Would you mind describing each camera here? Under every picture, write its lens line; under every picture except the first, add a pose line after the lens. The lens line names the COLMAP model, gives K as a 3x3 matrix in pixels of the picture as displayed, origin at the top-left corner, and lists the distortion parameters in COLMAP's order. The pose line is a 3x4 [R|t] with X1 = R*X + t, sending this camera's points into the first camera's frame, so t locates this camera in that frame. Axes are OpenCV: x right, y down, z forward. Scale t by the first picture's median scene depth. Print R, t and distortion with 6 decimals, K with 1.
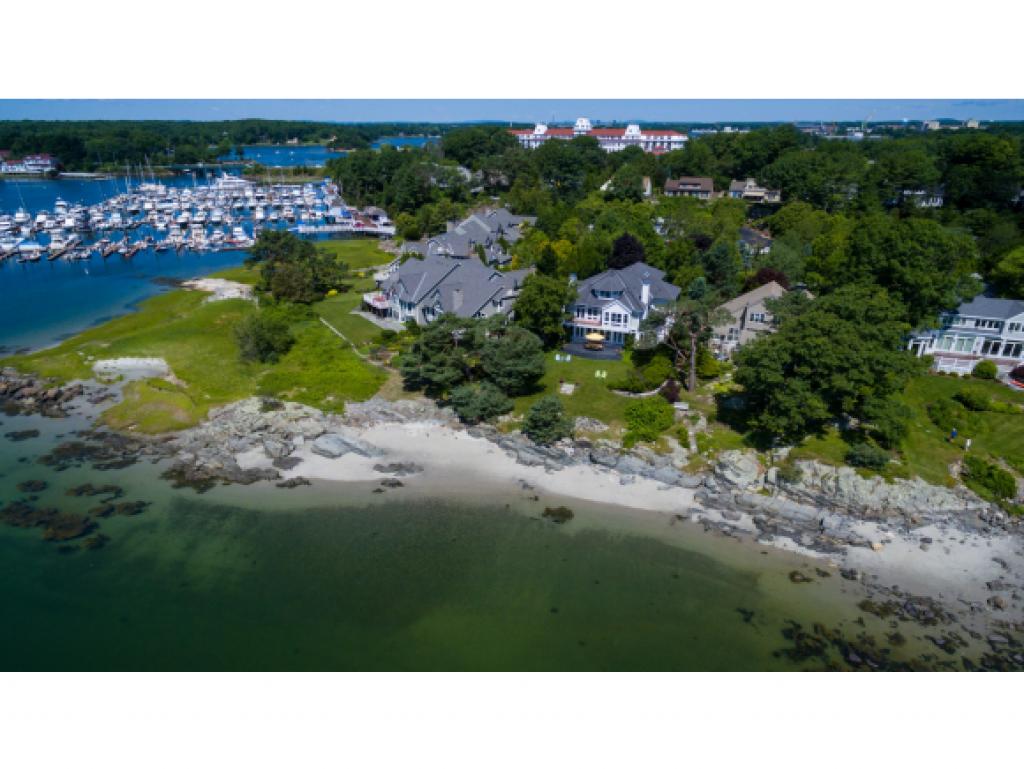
lens RADIAL K [[563.6, 0, 500.2], [0, 563.6, 396.2], [0, 0, 1]] dist [0.004482, 0.001233]
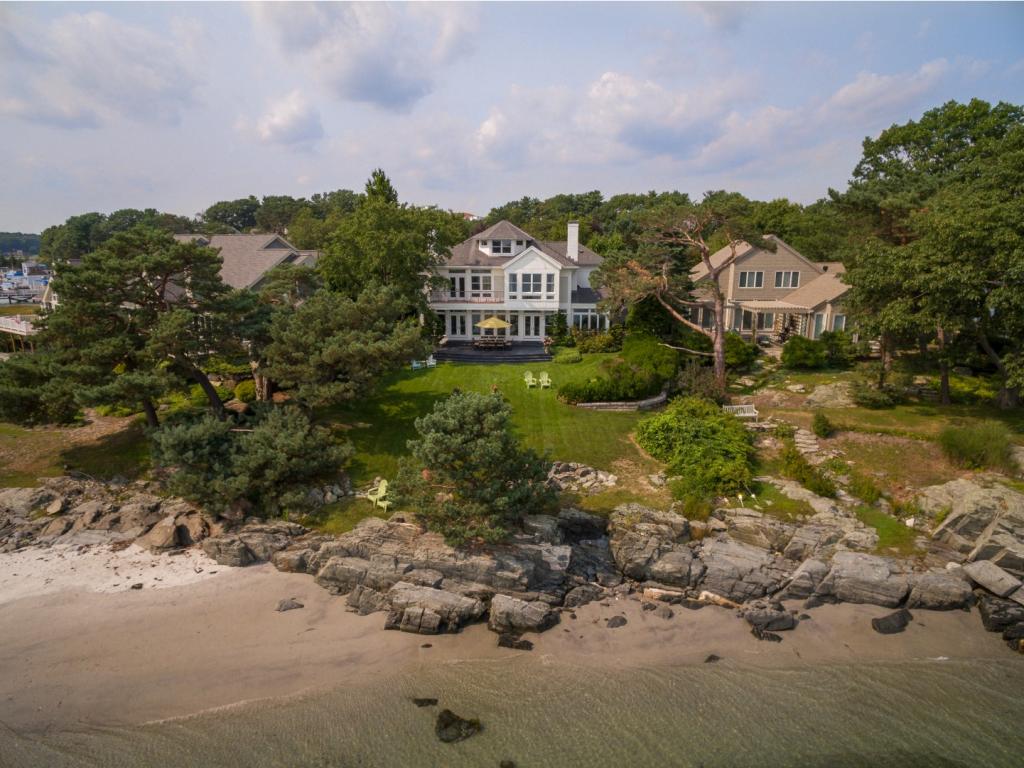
lens RADIAL K [[591.0, 0, 512.0], [0, 591.0, 384.0], [0, 0, 1]] dist [0.009483, -0.000296]
pose [[0.934519, -0.070639, 0.348833, -0.006215], [0.141430, 0.973105, -0.181834, 0.048586], [-0.326607, 0.219263, 0.919376, 0.547824]]
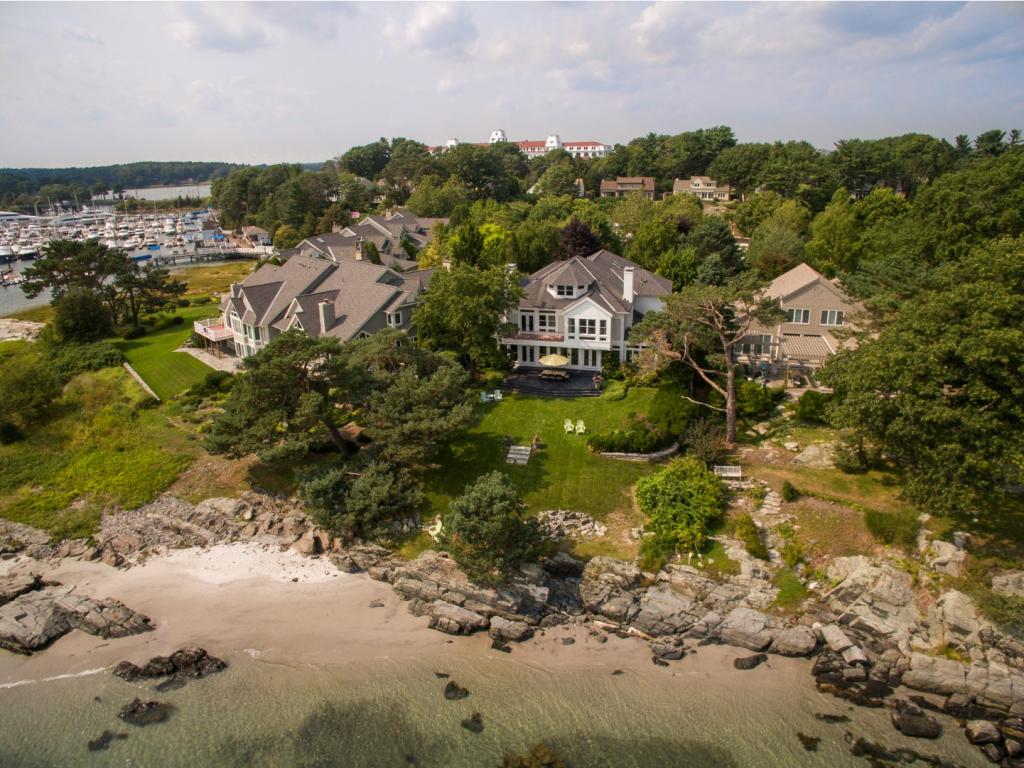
lens RADIAL K [[616.1, 0, 512.0], [0, 616.1, 384.0], [0, 0, 1]] dist [-0.076183, 0.001542]
pose [[0.988279, -0.066725, 0.137301, 0.032879], [0.078520, 0.993504, -0.082362, -0.030848], [-0.130914, 0.092177, 0.987099, 0.378831]]
